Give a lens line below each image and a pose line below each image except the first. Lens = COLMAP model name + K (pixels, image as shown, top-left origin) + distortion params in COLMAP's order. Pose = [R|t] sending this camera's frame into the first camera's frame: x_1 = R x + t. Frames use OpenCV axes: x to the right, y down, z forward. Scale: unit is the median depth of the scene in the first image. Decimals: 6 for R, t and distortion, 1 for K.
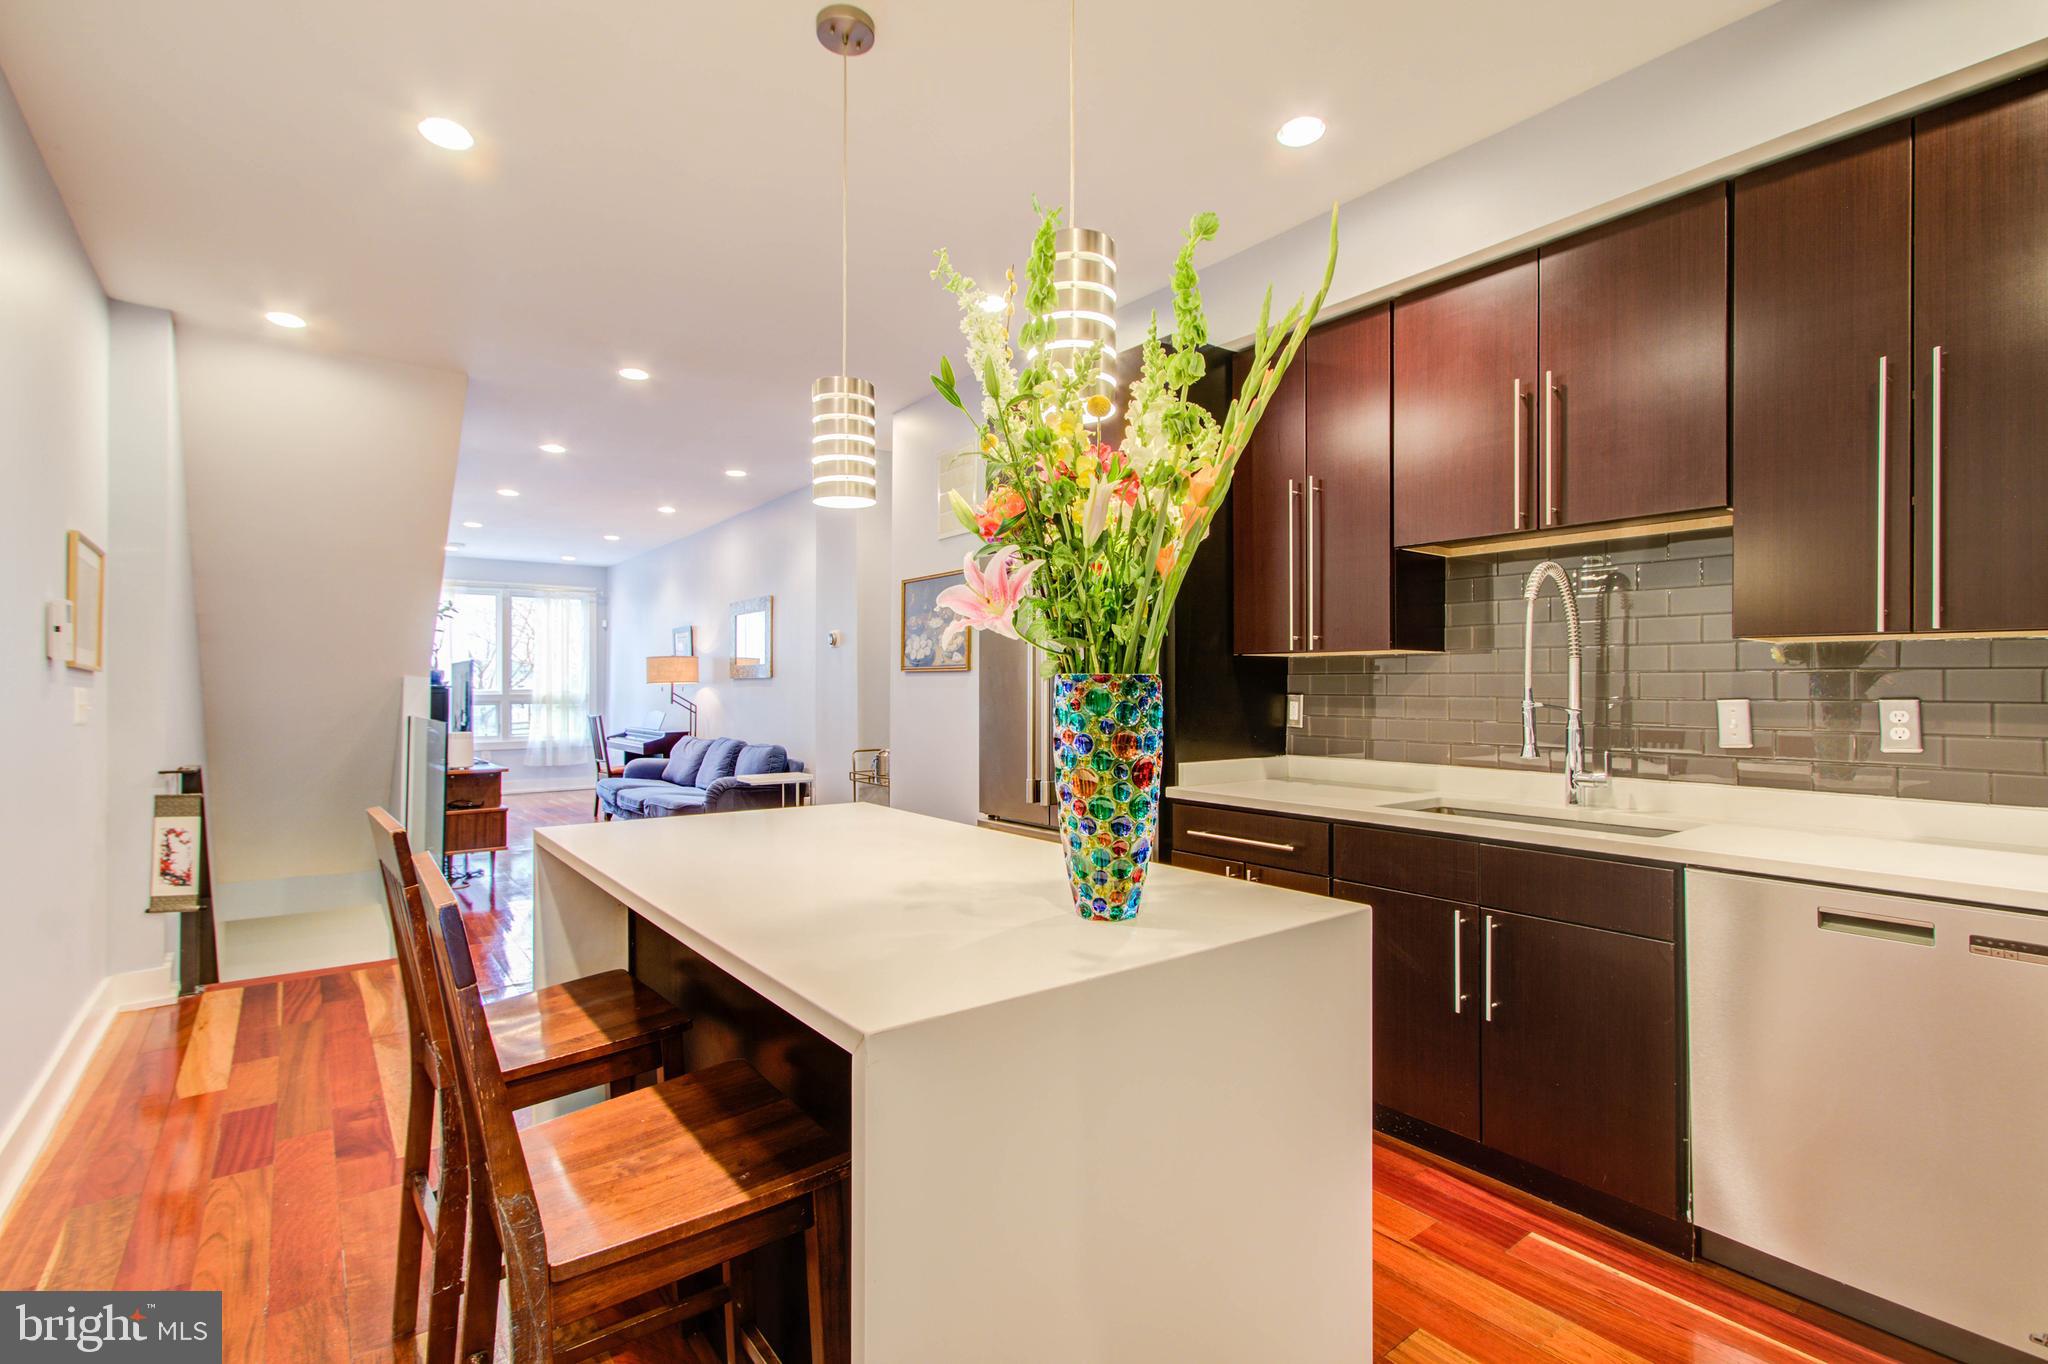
lens RADIAL K [[951.5, 0, 1030.4], [0, 951.5, 687.6], [0, 0, 1]] dist [0.006109, 0.000051]
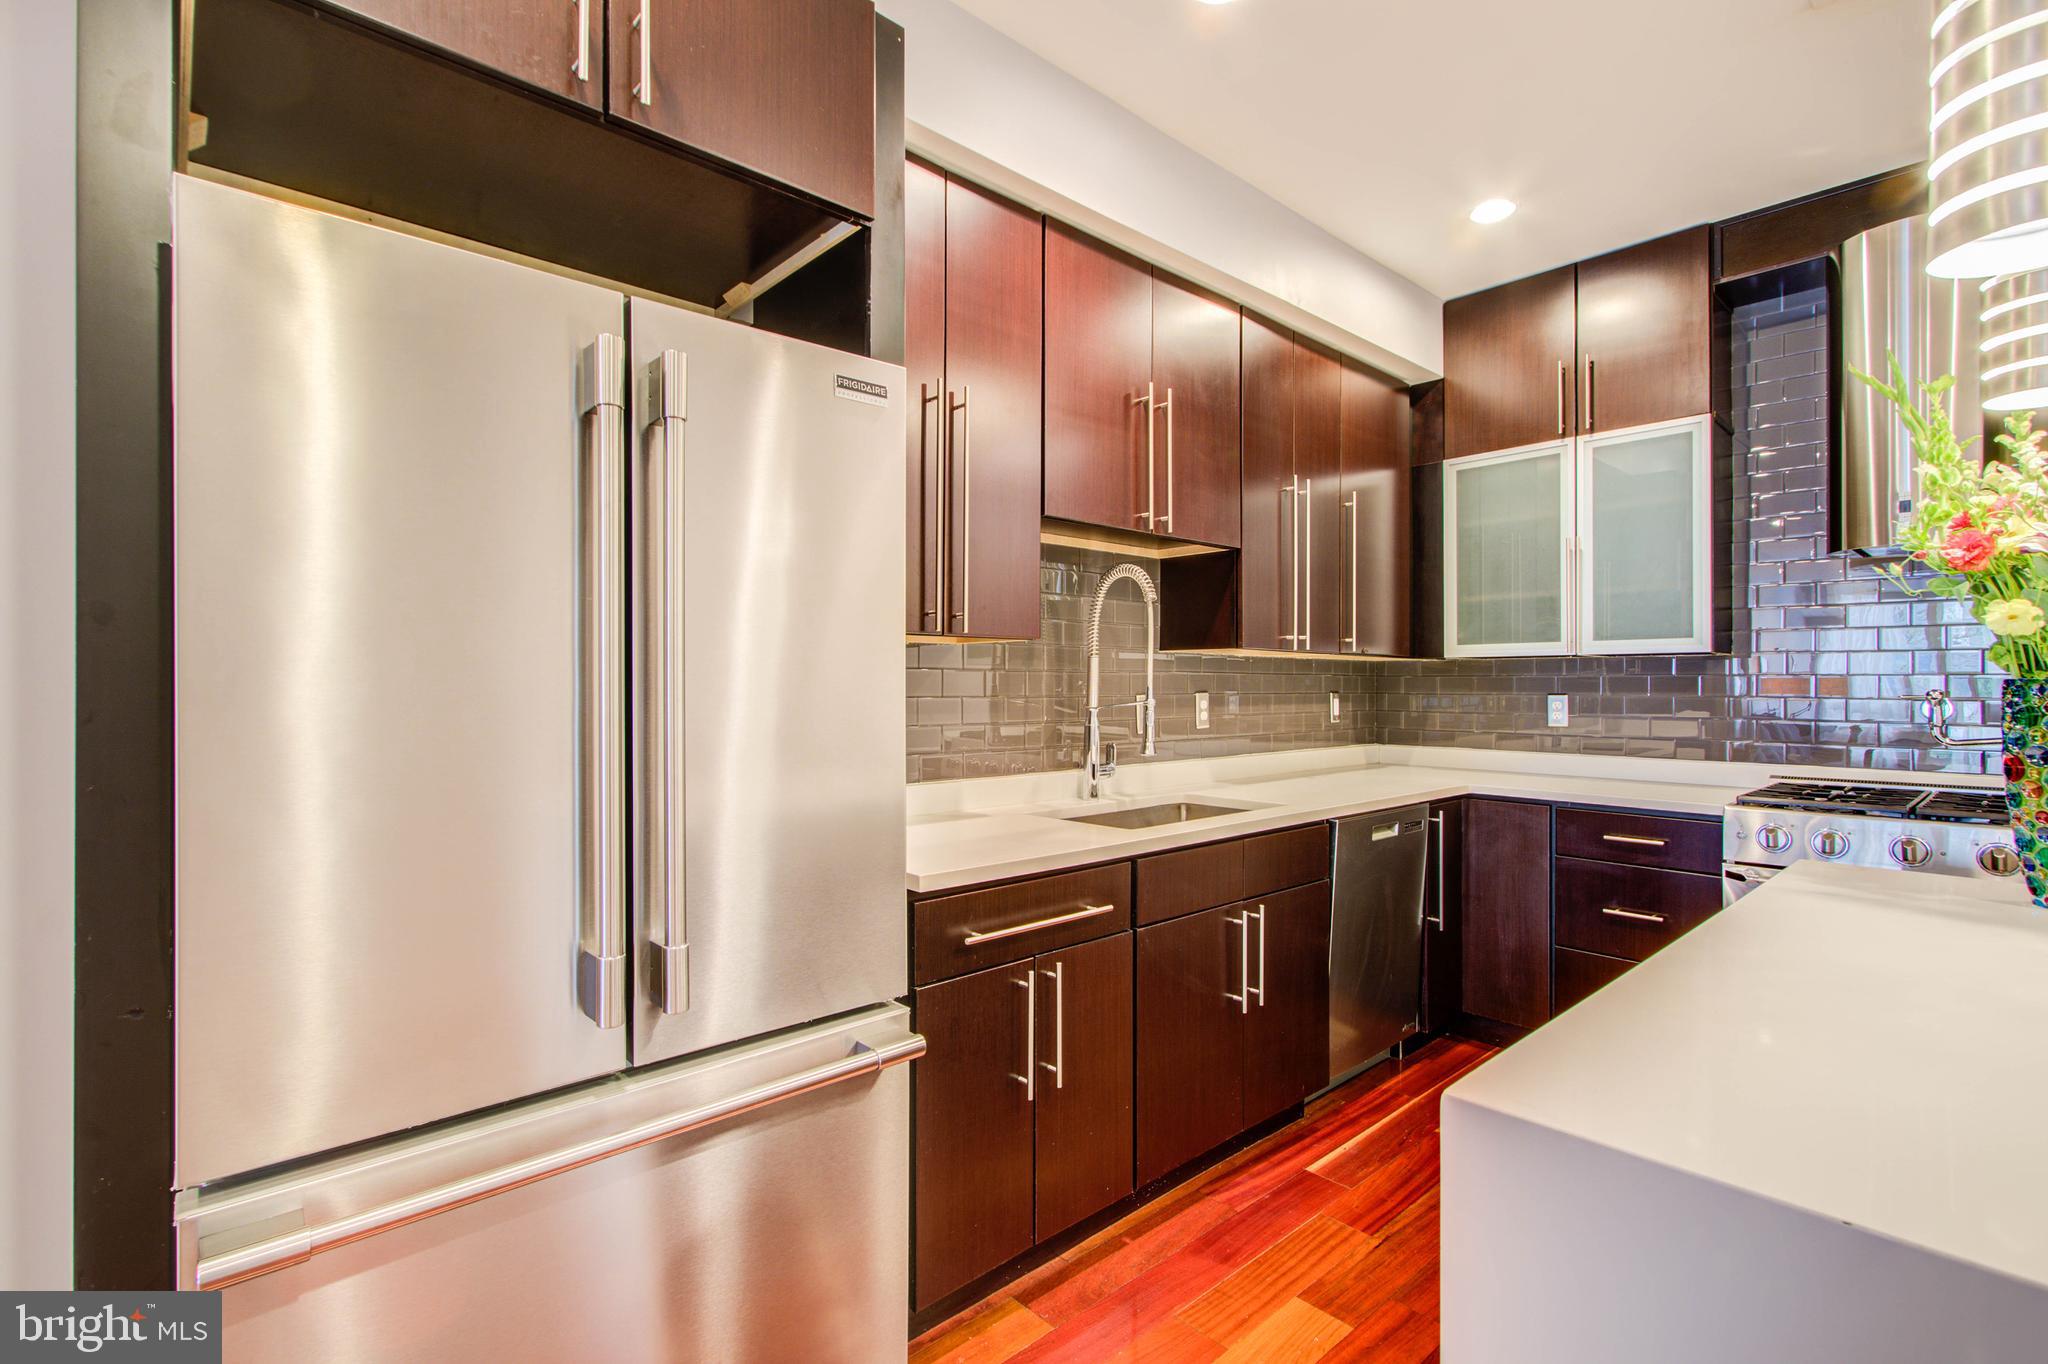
lens RADIAL K [[951.5, 0, 1015.9], [0, 951.5, 677.9], [0, 0, 1]] dist [0.006109, 0.000051]
pose [[-0.085384, 0.001088, 0.996348, -0.558444], [-0.004476, 0.999989, -0.001475, -0.008324], [-0.996338, -0.004586, -0.085378, 1.411606]]
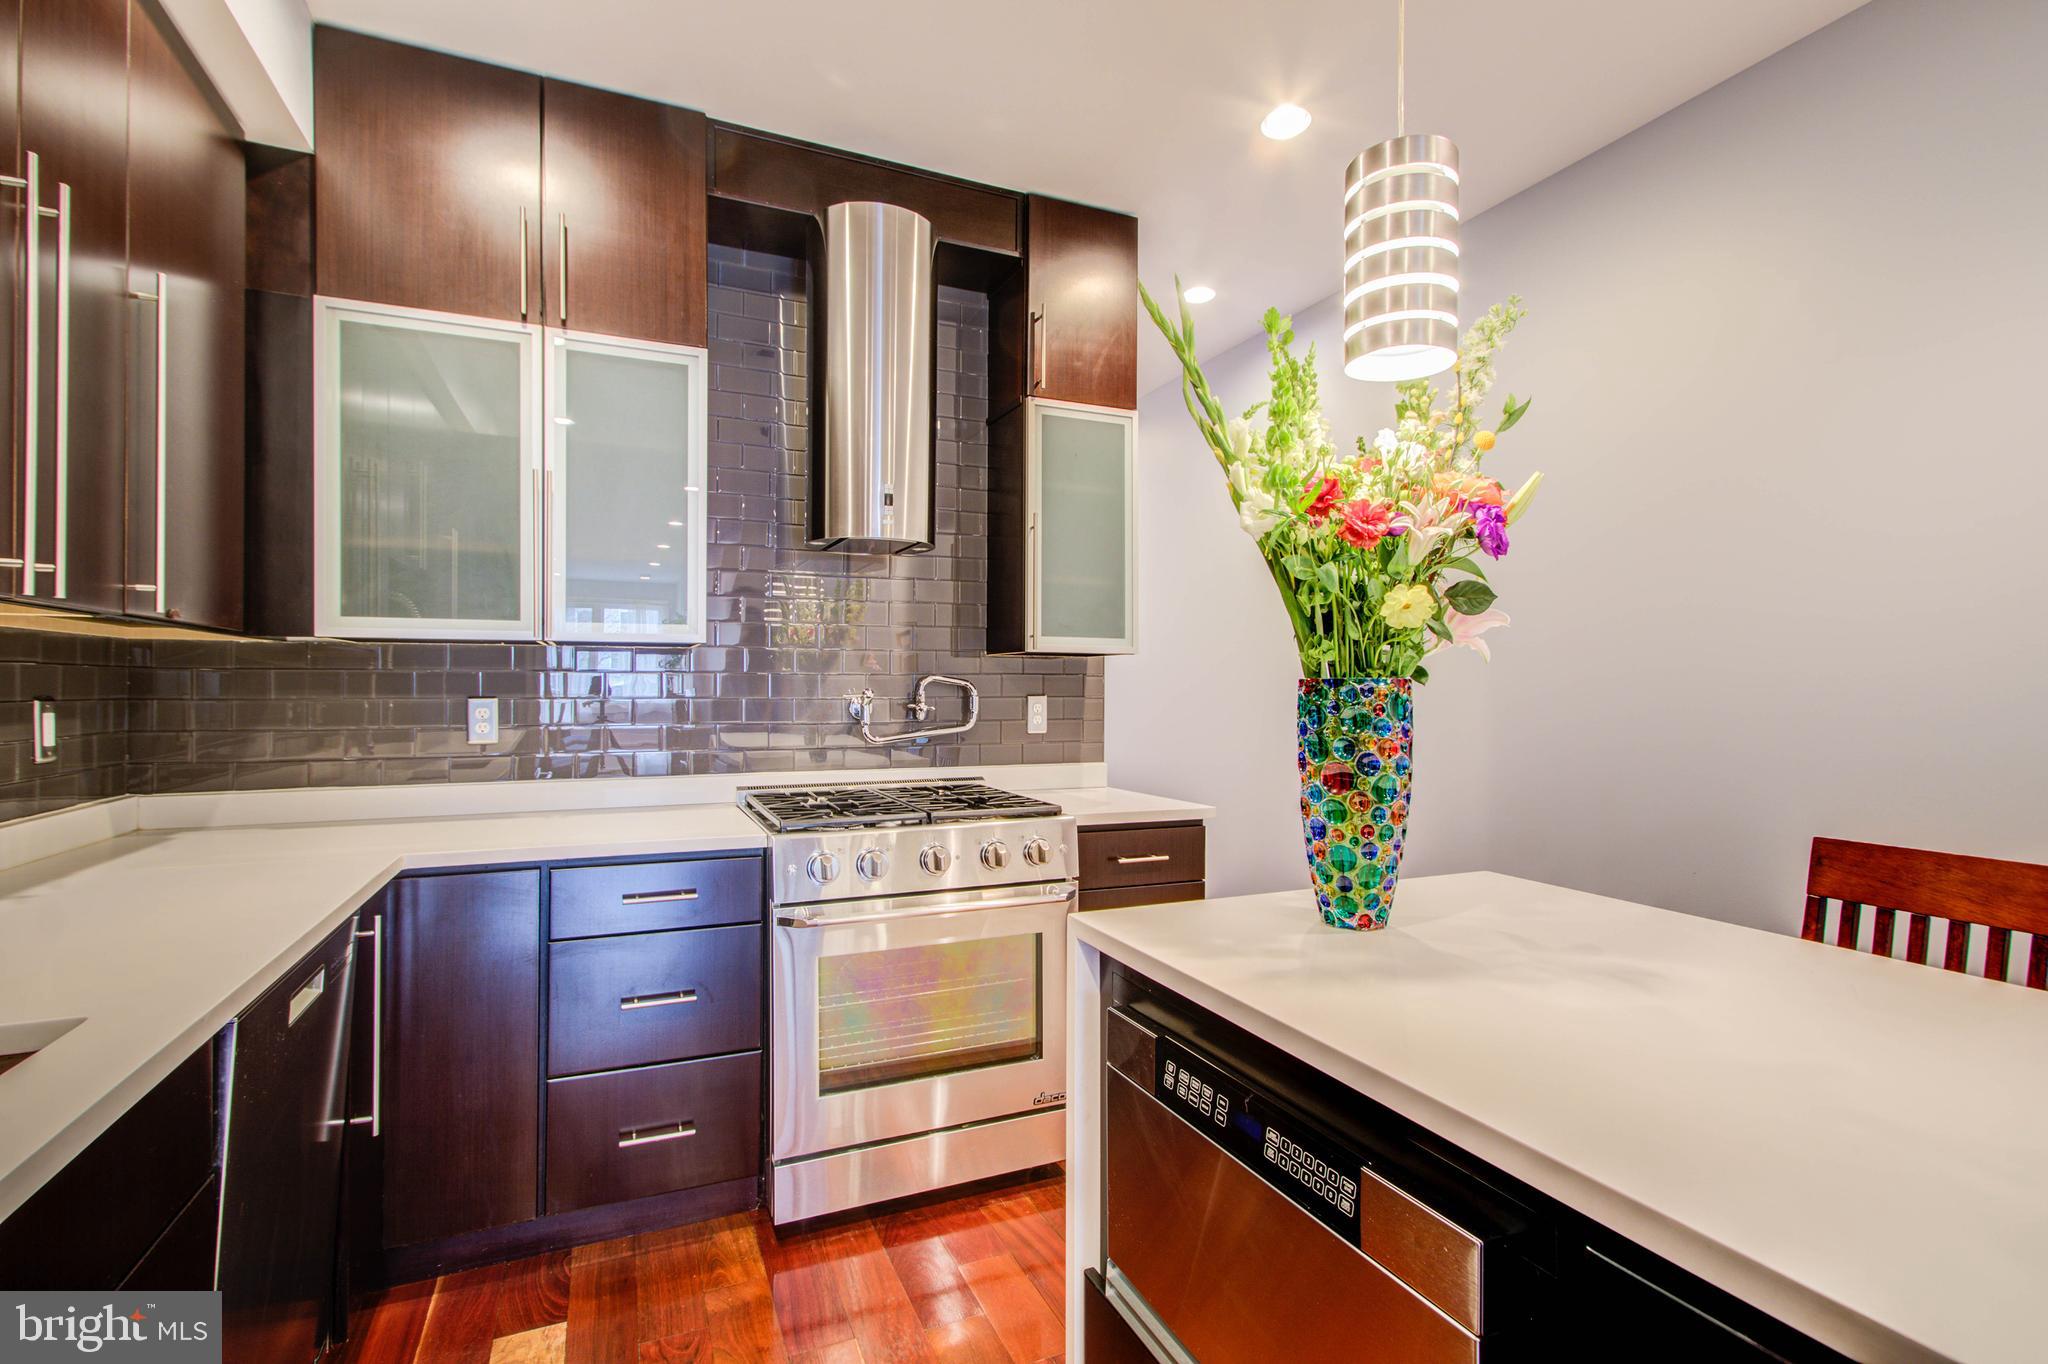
lens RADIAL K [[951.5, 0, 1007.0], [0, 951.5, 674.6], [0, 0, 1]] dist [0.006109, 0.000051]
pose [[-0.968702, -0.003684, 0.248200, 0.108193], [-0.006852, 0.999906, -0.011902, -0.004465], [-0.248133, -0.013230, -0.968636, 1.285526]]
